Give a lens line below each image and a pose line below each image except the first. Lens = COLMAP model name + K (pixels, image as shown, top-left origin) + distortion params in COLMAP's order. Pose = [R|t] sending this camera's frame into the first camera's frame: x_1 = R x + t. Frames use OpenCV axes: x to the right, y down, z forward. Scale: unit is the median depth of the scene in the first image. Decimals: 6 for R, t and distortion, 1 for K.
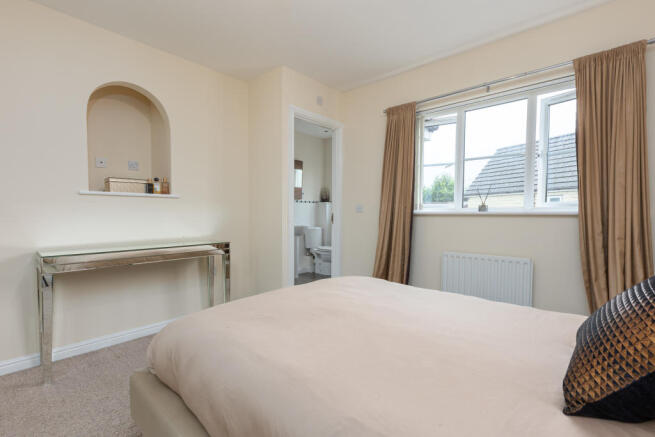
lens RADIAL K [[307.3, 0, 325.5], [0, 307.3, 218.6], [0, 0, 1]] dist [0.005879, 0.000669]
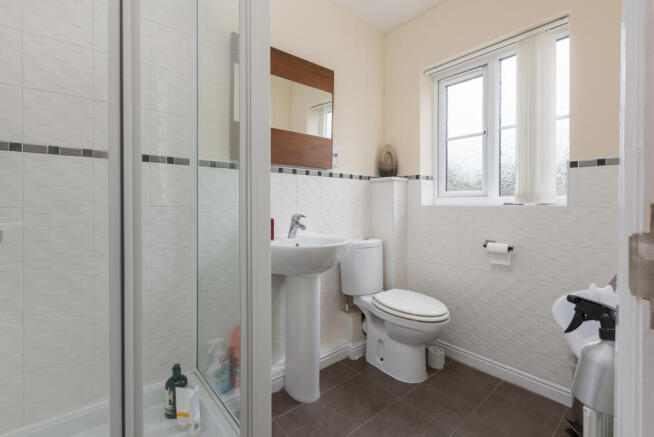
lens RADIAL K [[306.9, 0, 327.8], [0, 306.9, 215.4], [0, 0, 1]] dist [0.005879, 0.000669]
pose [[0.992598, -0.003081, -0.121407, -0.034653], [0.003210, 0.999994, 0.000869, -0.003209], [0.121404, -0.001253, 0.992602, 0.609384]]
